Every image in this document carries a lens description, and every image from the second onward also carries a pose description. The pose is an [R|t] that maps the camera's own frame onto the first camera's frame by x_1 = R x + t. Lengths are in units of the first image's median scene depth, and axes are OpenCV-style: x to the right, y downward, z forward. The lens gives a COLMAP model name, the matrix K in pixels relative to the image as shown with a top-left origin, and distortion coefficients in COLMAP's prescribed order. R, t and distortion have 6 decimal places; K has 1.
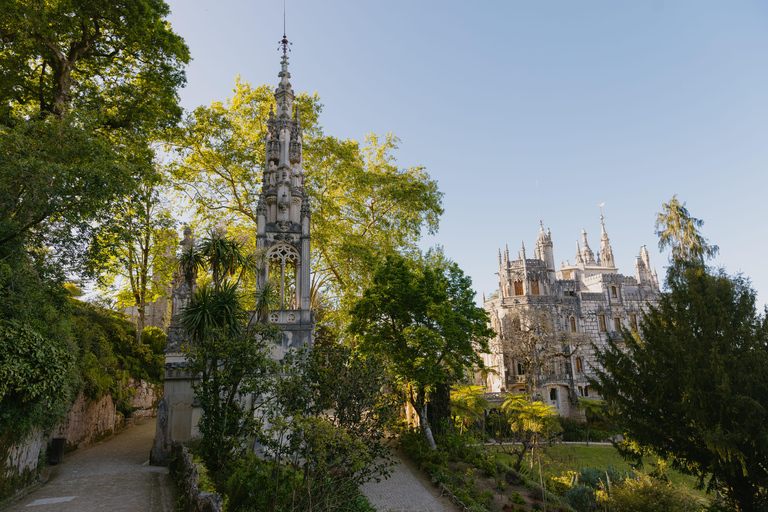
lens RADIAL K [[635.8, 0, 371.5], [0, 635.8, 245.3], [0, 0, 1]] dist [0.006208, 0.009603]
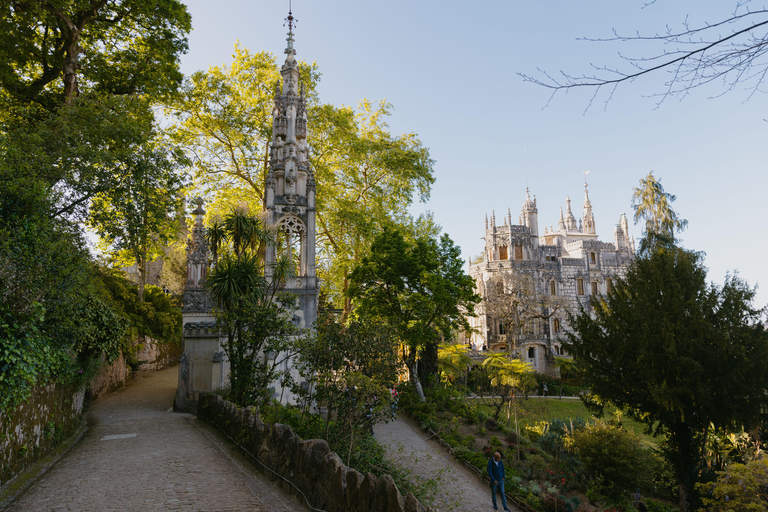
lens RADIAL K [[735.6, 0, 367.3], [0, 735.6, 255.2], [0, 0, 1]] dist [0.005450, 0.007241]
pose [[0.998776, 0.016043, 0.046792, -0.056430], [-0.020901, 0.994225, 0.105257, -0.060060], [-0.044833, -0.106107, 0.993344, -0.223638]]
